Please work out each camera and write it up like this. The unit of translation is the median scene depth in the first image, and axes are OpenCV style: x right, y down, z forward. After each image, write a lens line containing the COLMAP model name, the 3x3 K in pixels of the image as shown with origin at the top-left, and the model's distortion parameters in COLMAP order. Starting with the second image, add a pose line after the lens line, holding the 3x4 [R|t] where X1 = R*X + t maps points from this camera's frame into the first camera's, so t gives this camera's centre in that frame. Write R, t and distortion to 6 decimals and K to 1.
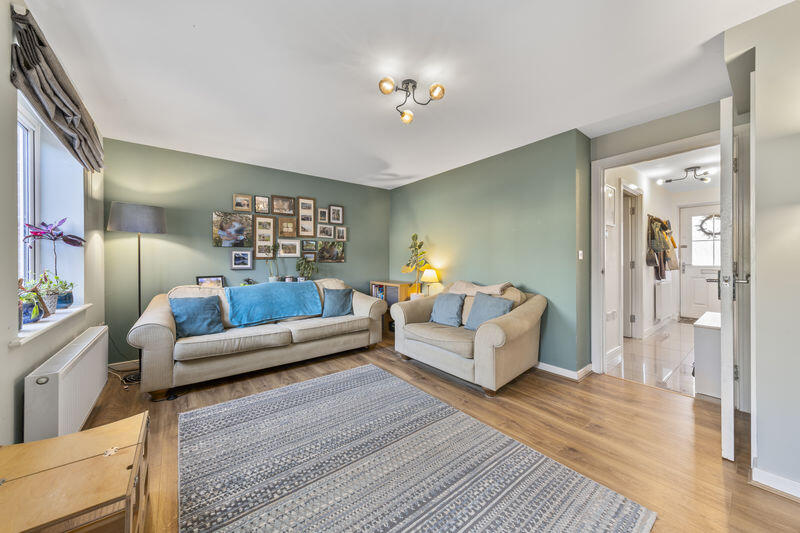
lens RADIAL K [[282.8, 0, 401.9], [0, 282.8, 262.3], [0, 0, 1]] dist [0.008757, -0.000005]
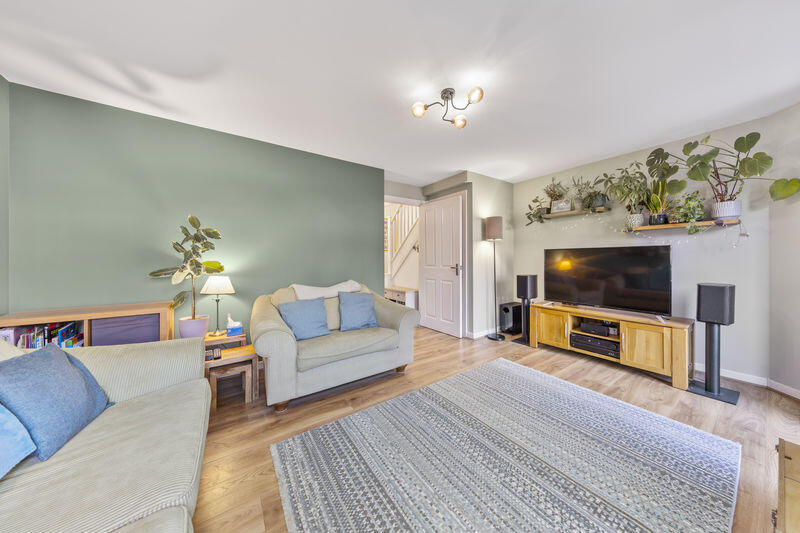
lens RADIAL K [[255.0, 0, 404.2], [0, 255.0, 260.7], [0, 0, 1]] dist [0.006867, 0.000023]
pose [[0.062935, -0.005239, 0.998004, -0.878083], [0.011026, 0.999929, 0.004554, -0.009213], [-0.997957, 0.010717, 0.062988, 1.031223]]
